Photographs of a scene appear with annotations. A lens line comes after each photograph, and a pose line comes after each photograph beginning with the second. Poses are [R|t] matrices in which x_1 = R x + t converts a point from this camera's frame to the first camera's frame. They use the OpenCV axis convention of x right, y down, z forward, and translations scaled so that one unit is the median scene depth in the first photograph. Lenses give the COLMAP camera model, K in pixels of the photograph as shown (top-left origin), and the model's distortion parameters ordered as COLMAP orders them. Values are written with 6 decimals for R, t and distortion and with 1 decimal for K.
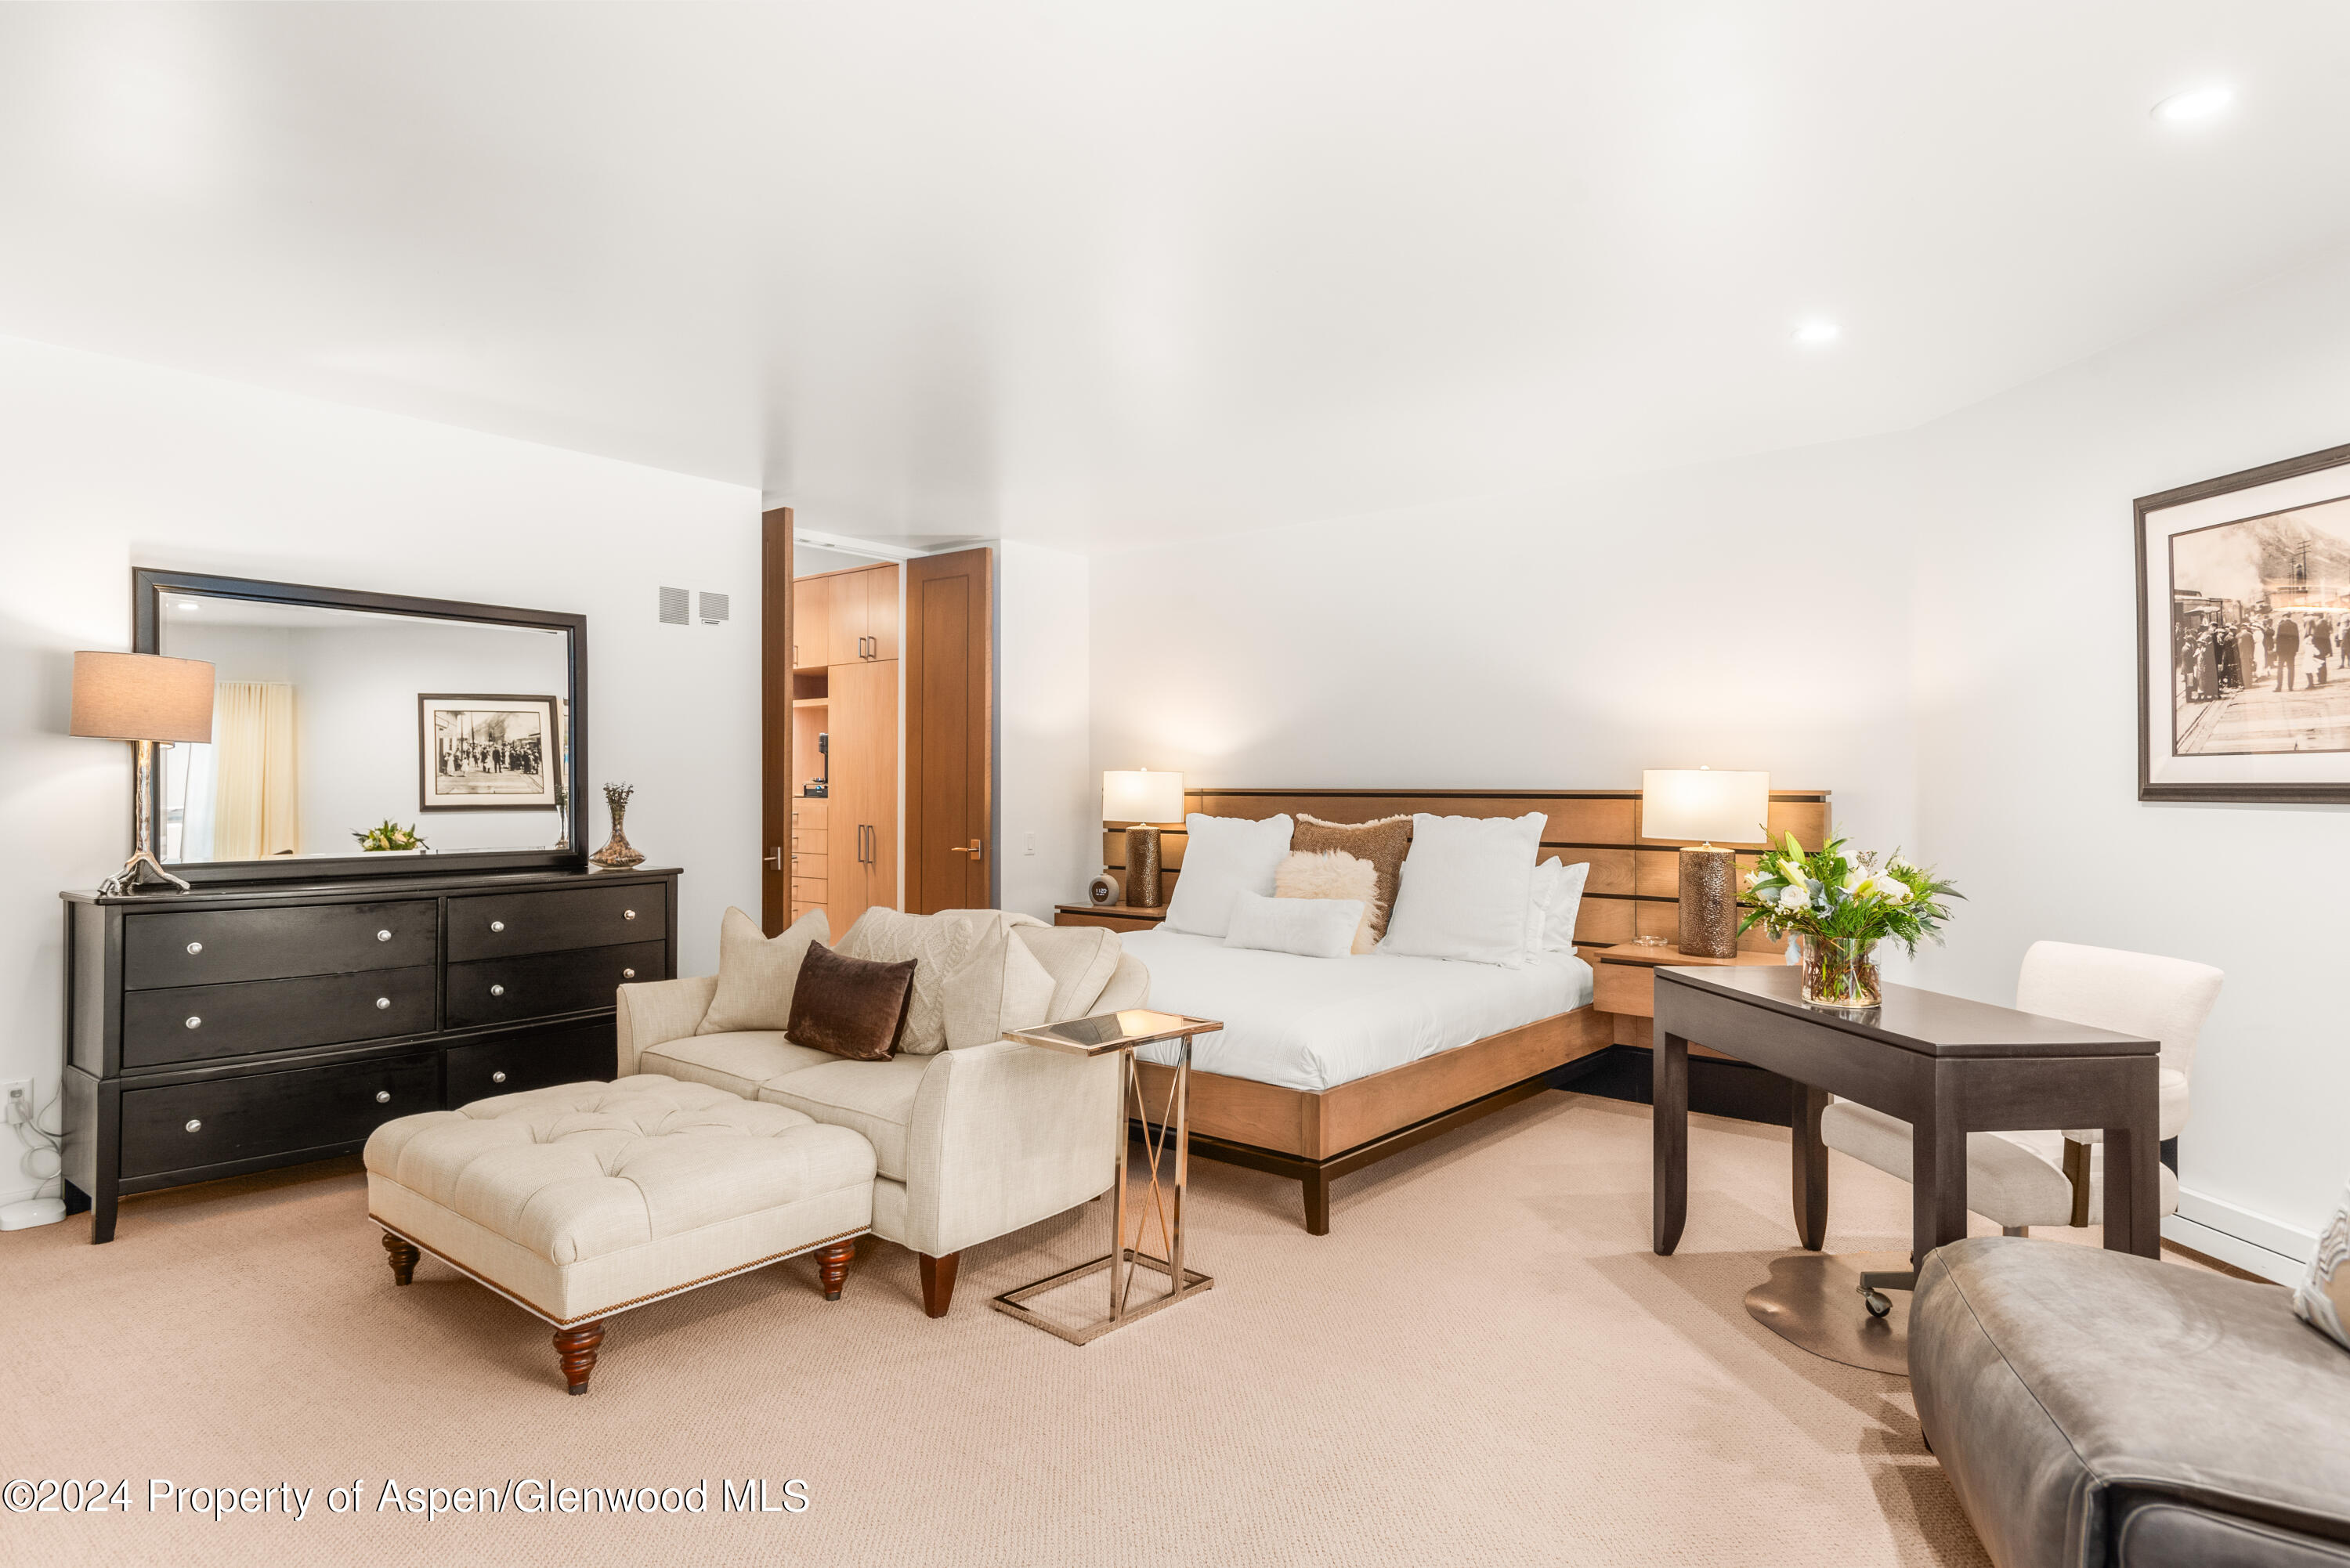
lens RADIAL K [[1261.8, 0, 1156.3], [0, 1261.8, 790.0], [0, 0, 1]] dist [0.031912, 0.000519]
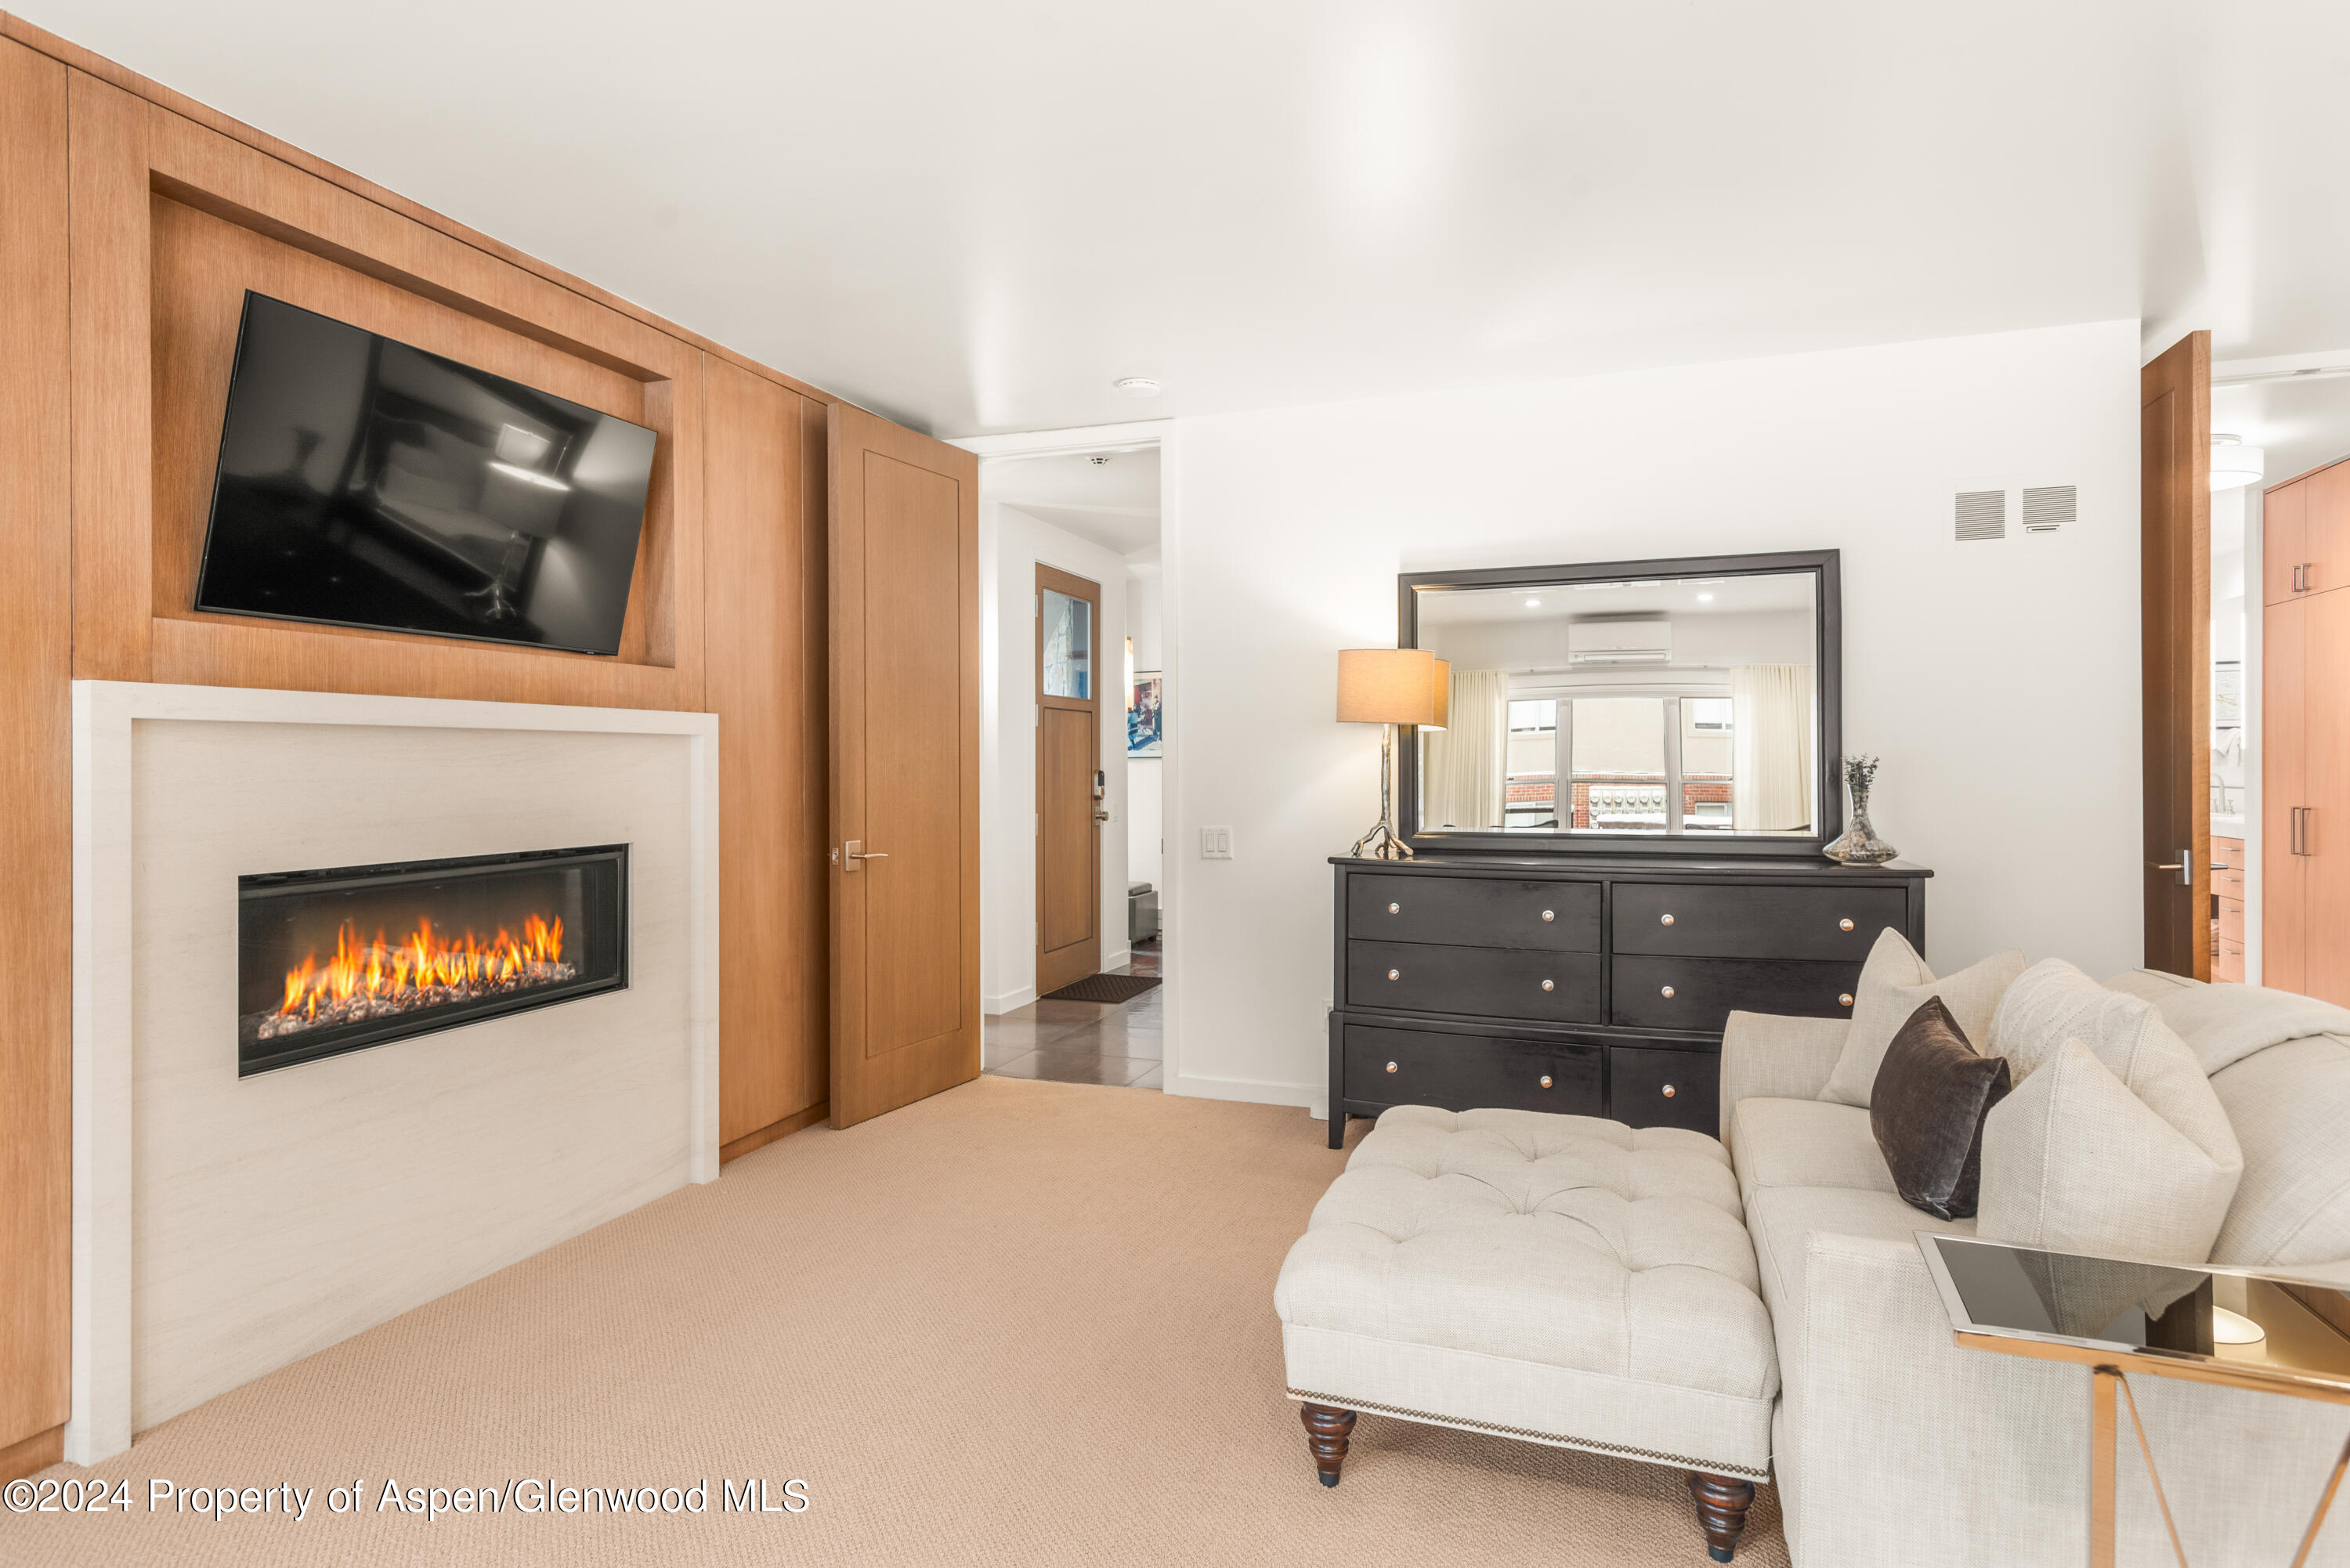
lens RADIAL K [[1261.8, 0, 1165.4], [0, 1261.8, 773.6], [0, 0, 1]] dist [0.031912, 0.000519]
pose [[0.381558, -0.000056, -0.924345, 0.125198], [0.002730, 0.999996, 0.001067, 0.003291], [0.924341, -0.002931, 0.381557, 0.266979]]
